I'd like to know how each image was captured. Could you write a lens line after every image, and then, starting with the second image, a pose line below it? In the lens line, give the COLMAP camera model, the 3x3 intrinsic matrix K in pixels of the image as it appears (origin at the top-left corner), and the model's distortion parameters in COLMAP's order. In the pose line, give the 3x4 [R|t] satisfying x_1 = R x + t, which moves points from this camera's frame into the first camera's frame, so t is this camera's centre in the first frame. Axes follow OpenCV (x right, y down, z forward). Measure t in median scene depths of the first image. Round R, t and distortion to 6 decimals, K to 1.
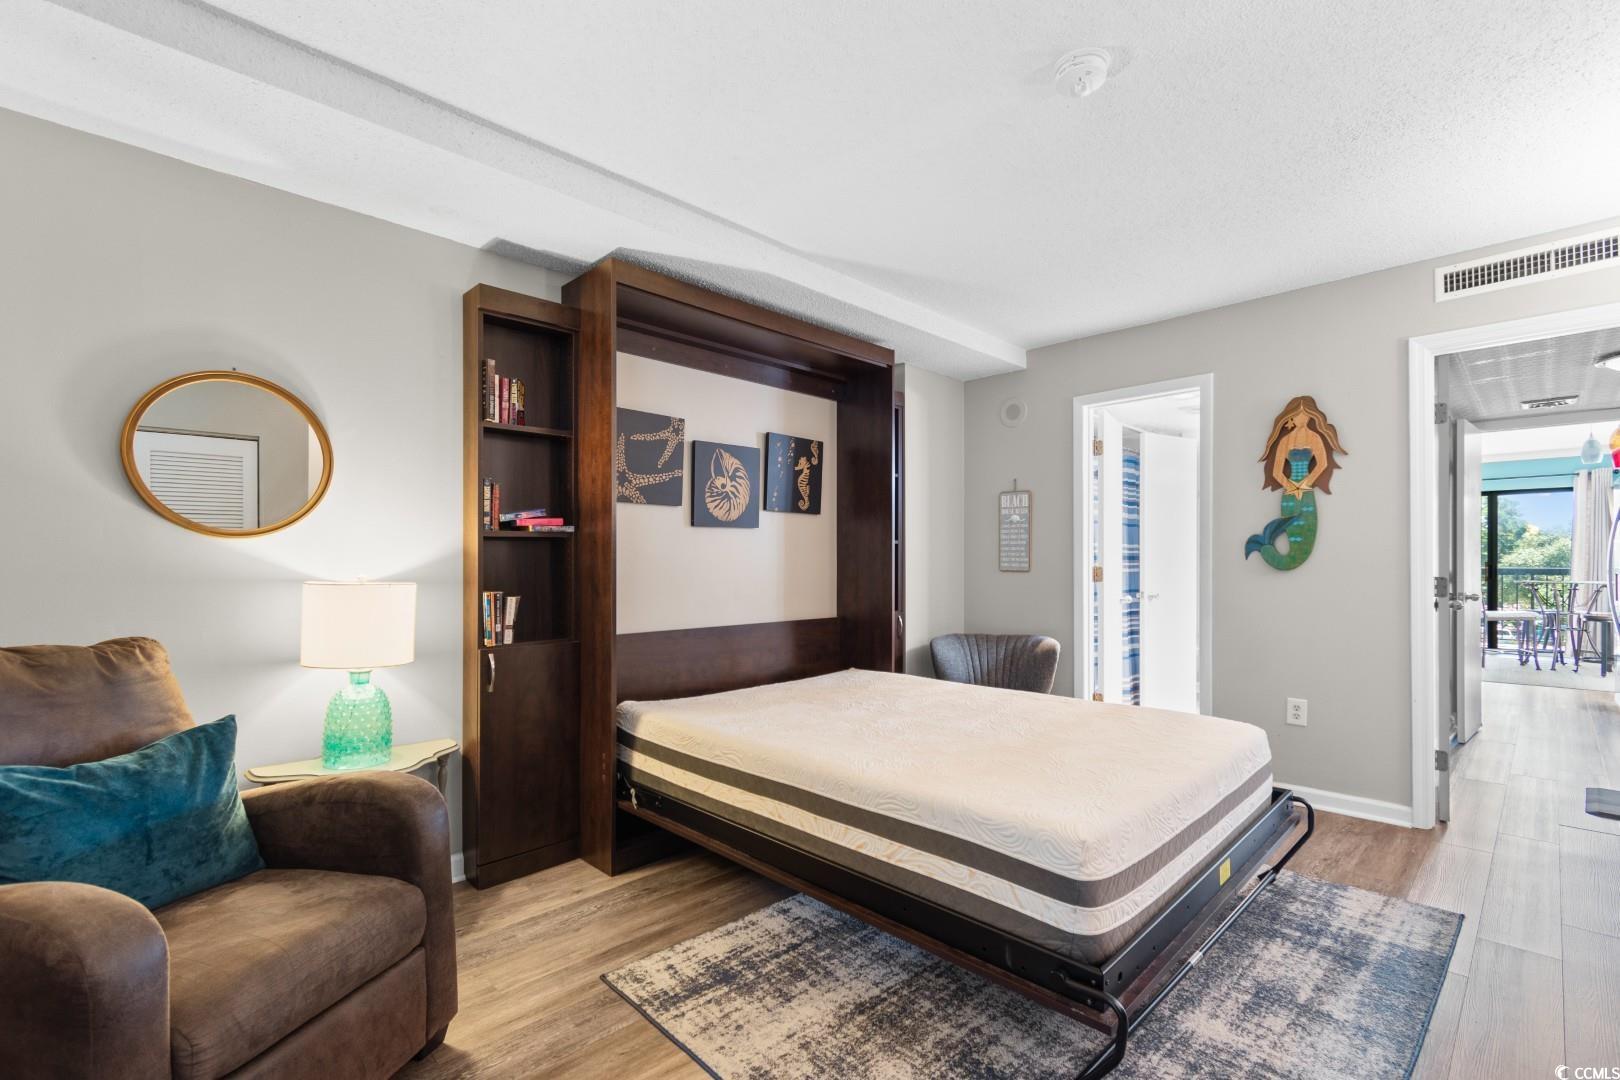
lens RADIAL K [[720.1, 0, 811.0], [0, 720.1, 561.7], [0, 0, 1]] dist [0.001253, -0.000382]
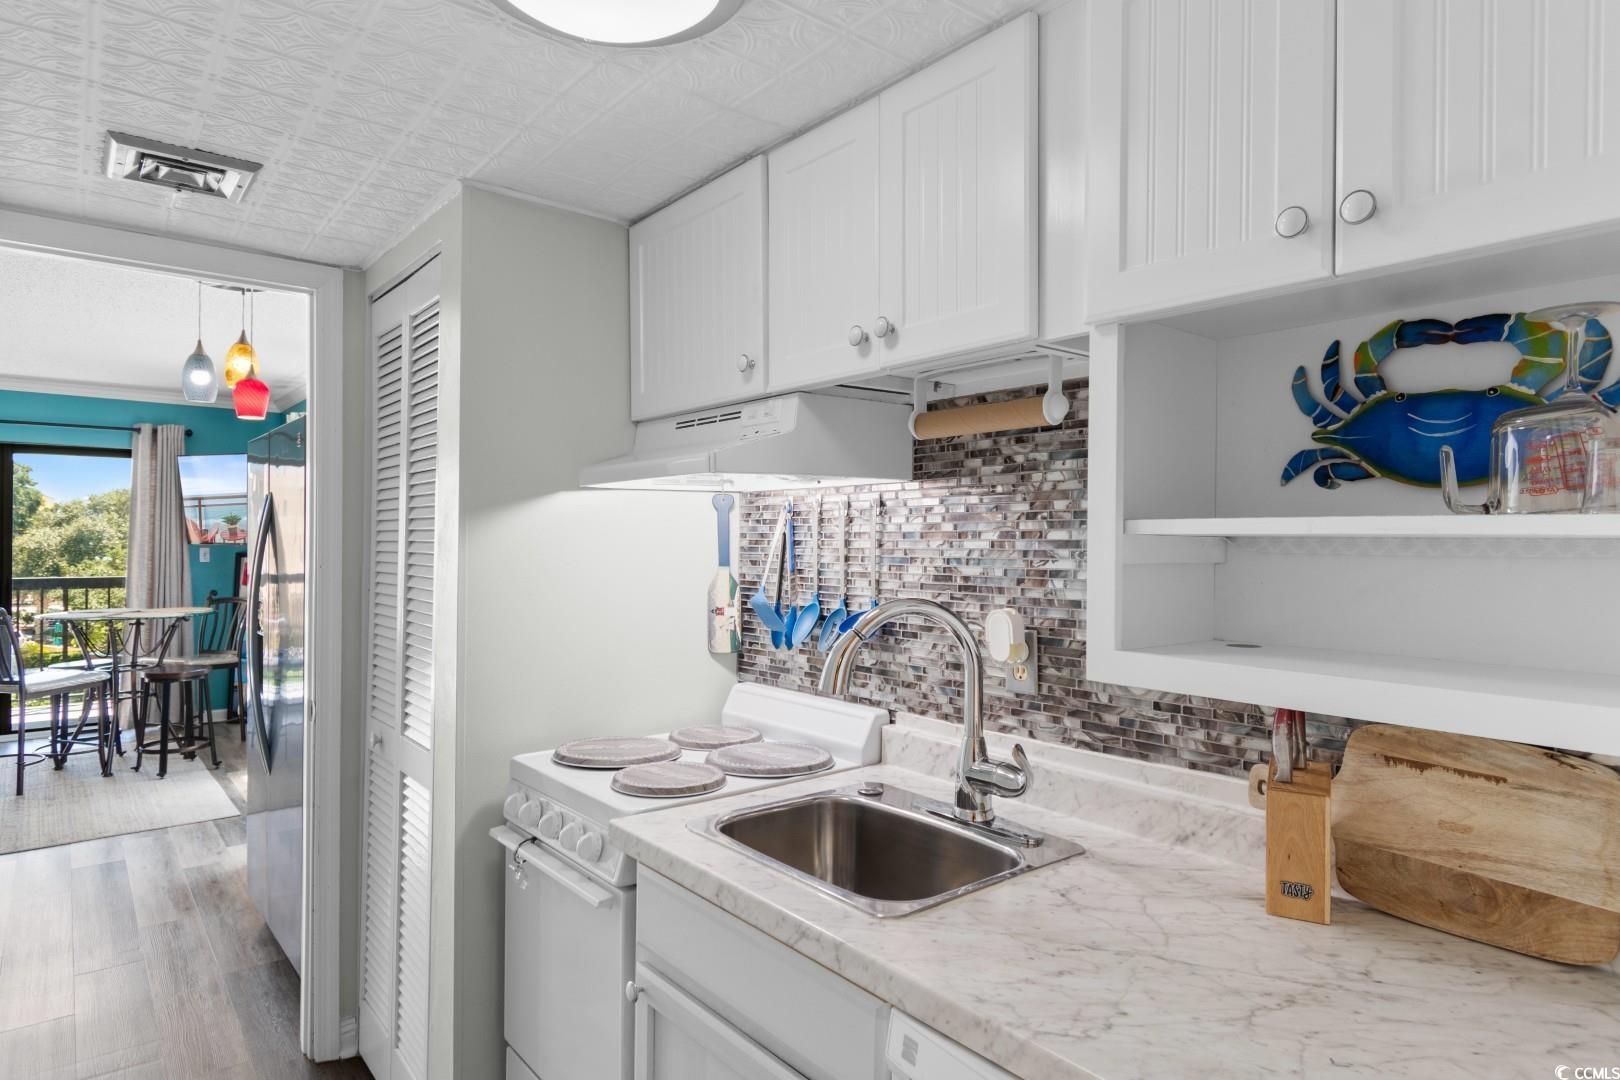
lens RADIAL K [[931.0, 0, 831.0], [0, 931.0, 539.4], [0, 0, 1]] dist [0.051819, -0.044879]
pose [[0.090456, 0.003690, 0.995894, 0.971969], [-0.003026, 0.999990, -0.003430, -0.082609], [-0.995896, -0.002703, 0.090466, 1.055830]]
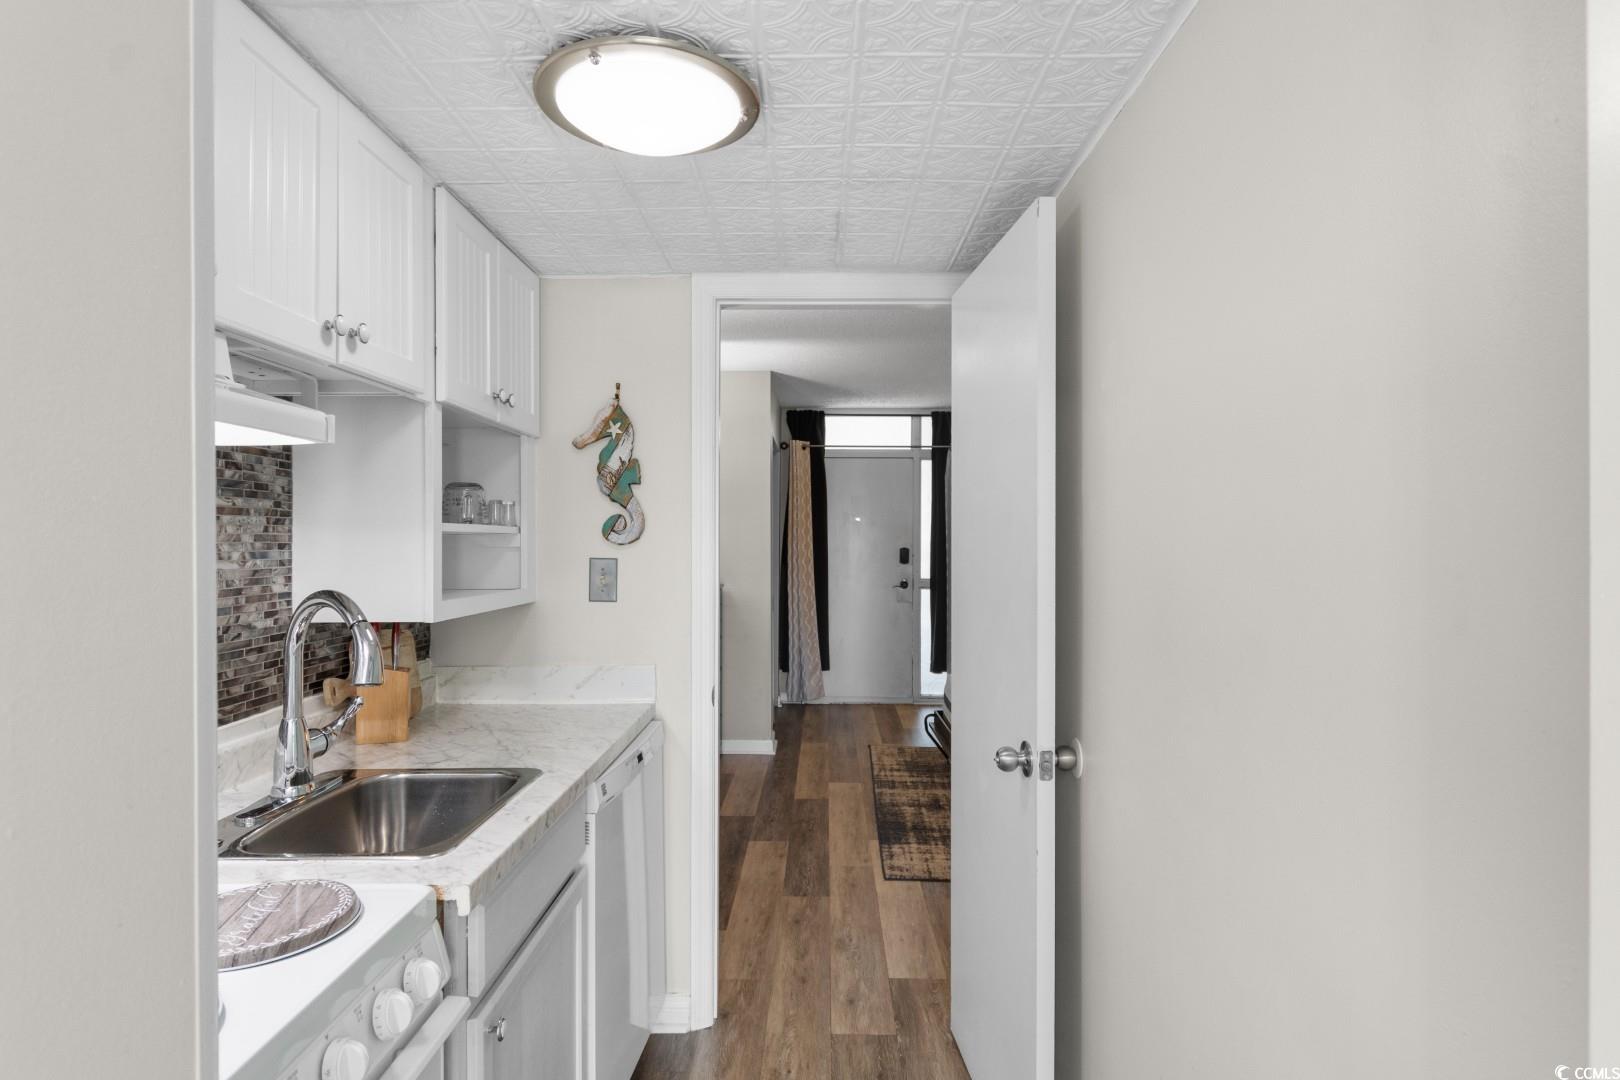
lens RADIAL K [[863.1, 0, 810.0], [0, 863.1, 540.0], [0, 0, 1]] dist [0.002160, -0.000186]
pose [[-0.719457, 0.004578, -0.694522, 1.643405], [0.002610, 0.999989, 0.003887, -0.081974], [0.694532, 0.000984, -0.719461, 1.614884]]
